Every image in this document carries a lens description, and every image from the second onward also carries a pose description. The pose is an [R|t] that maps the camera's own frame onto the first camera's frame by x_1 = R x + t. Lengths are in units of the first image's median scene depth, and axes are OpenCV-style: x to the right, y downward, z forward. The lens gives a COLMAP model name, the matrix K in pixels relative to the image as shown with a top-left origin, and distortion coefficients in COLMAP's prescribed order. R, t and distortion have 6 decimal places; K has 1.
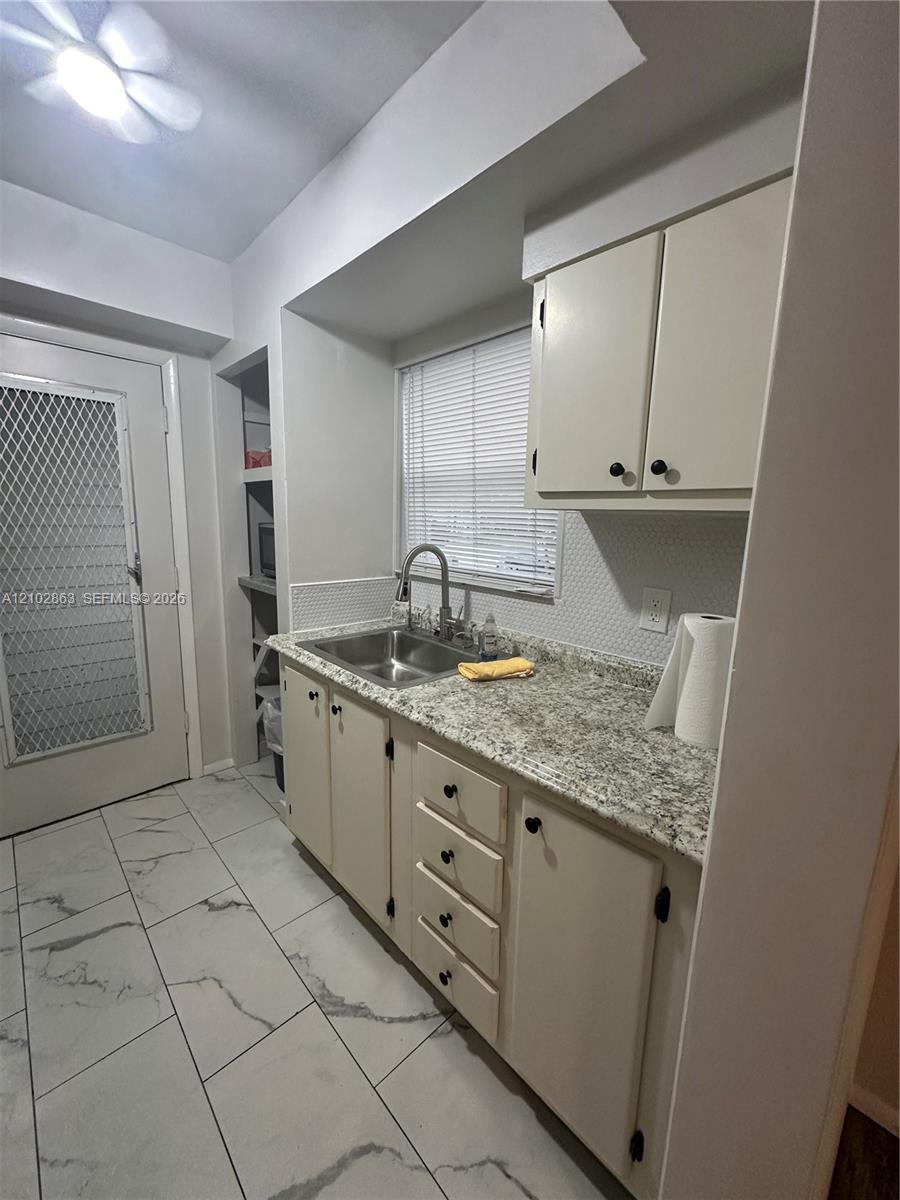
lens RADIAL K [[481.1, 0, 449.3], [0, 481.1, 600.8], [0, 0, 1]] dist [-0.000131, 0.000879]
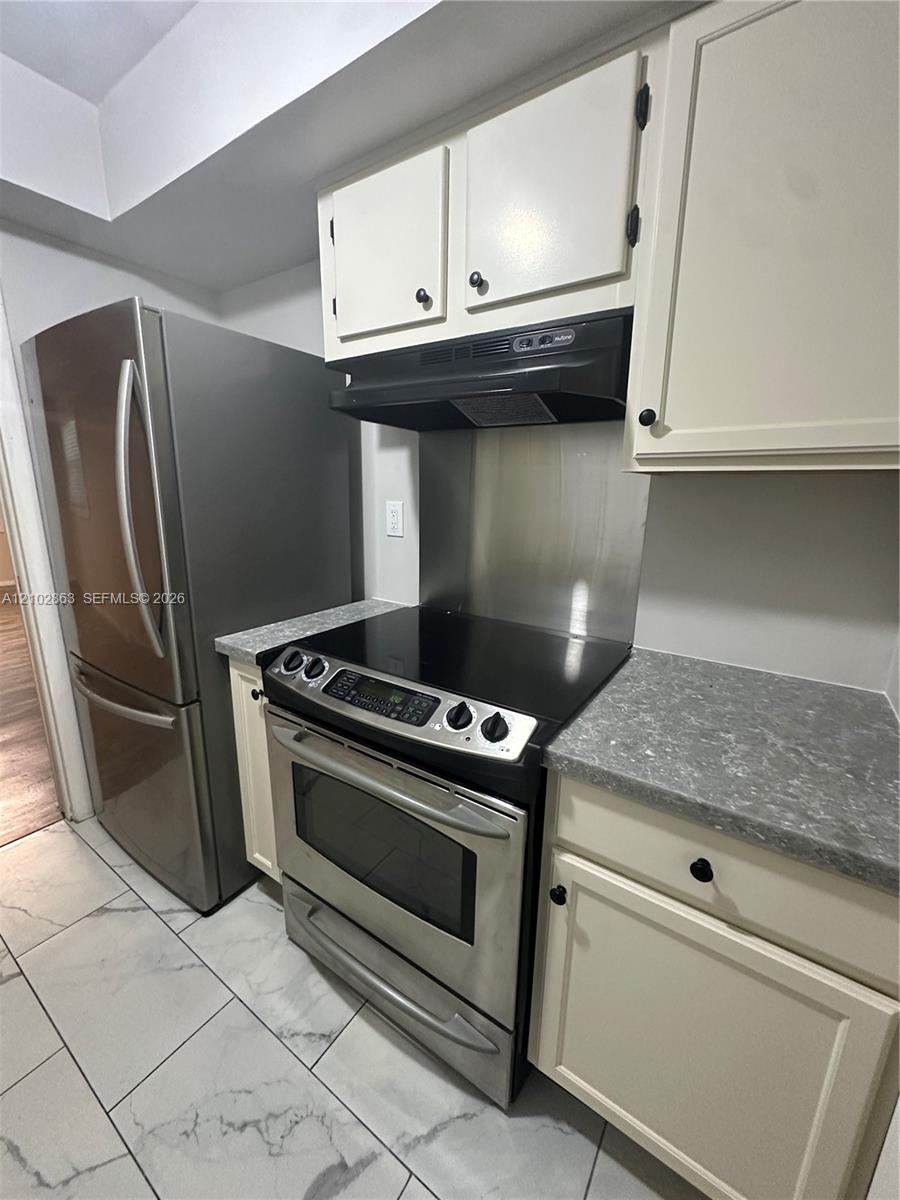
lens RADIAL K [[481.1, 0, 448.5], [0, 481.1, 600.4], [0, 0, 1]] dist [-0.000131, 0.000879]
pose [[-0.976602, 0.018333, -0.214272, -0.897703], [-0.065913, 0.922890, 0.379381, -0.224681], [0.204705, 0.384627, -0.900088, 1.406262]]
